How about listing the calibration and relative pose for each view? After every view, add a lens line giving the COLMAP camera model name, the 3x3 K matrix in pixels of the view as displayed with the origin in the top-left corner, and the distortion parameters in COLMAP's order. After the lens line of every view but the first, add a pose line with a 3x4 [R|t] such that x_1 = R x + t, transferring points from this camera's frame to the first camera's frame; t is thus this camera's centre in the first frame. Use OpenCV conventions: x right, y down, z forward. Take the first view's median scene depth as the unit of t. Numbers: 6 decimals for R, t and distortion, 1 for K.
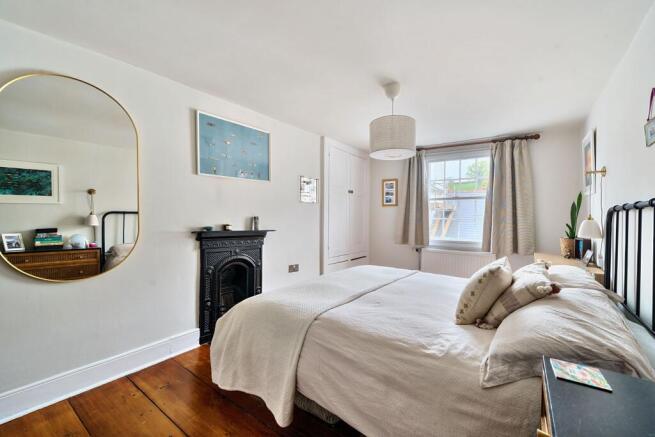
lens RADIAL K [[250.6, 0, 327.3], [0, 250.6, 227.2], [0, 0, 1]] dist [0.000359, 0.000078]
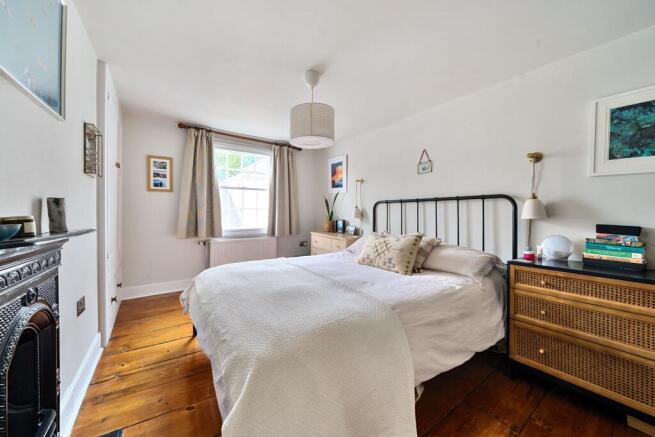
lens RADIAL K [[248.0, 0, 327.5], [0, 248.0, 218.5], [0, 0, 1]] dist [-0.000334, 0.000183]
pose [[0.358304, -0.034628, 0.932962, -0.335564], [0.033799, 0.999138, 0.024104, -0.002317], [-0.932993, 0.022896, 0.359166, 0.298128]]
